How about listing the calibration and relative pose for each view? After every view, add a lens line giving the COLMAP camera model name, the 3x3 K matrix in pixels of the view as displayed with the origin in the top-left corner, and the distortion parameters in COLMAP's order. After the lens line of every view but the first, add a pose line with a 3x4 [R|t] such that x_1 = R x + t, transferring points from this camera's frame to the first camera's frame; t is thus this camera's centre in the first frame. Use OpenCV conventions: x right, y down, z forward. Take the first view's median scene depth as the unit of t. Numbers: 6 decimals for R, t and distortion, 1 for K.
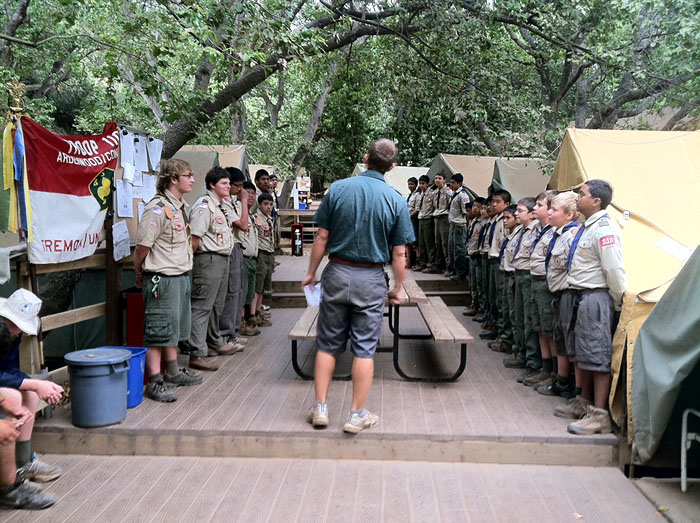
lens RADIAL K [[595.1, 0, 350.0], [0, 595.1, 261.5], [0, 0, 1]] dist [0.009790, -0.006301]
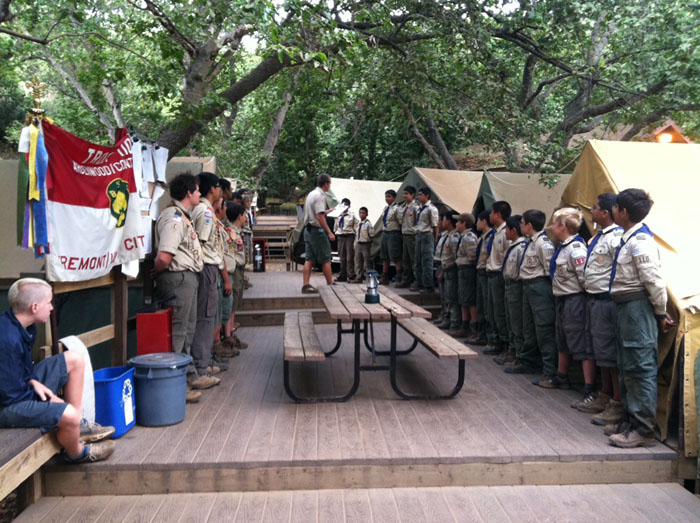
lens RADIAL K [[602.8, 0, 350.0], [0, 602.8, 261.5], [0, 0, 1]] dist [0.004138, -0.001799]
pose [[0.995552, -0.010532, 0.093626, -0.170002], [0.012977, 0.999590, -0.025542, 0.001148], [-0.093318, 0.026643, 0.995280, 0.055400]]
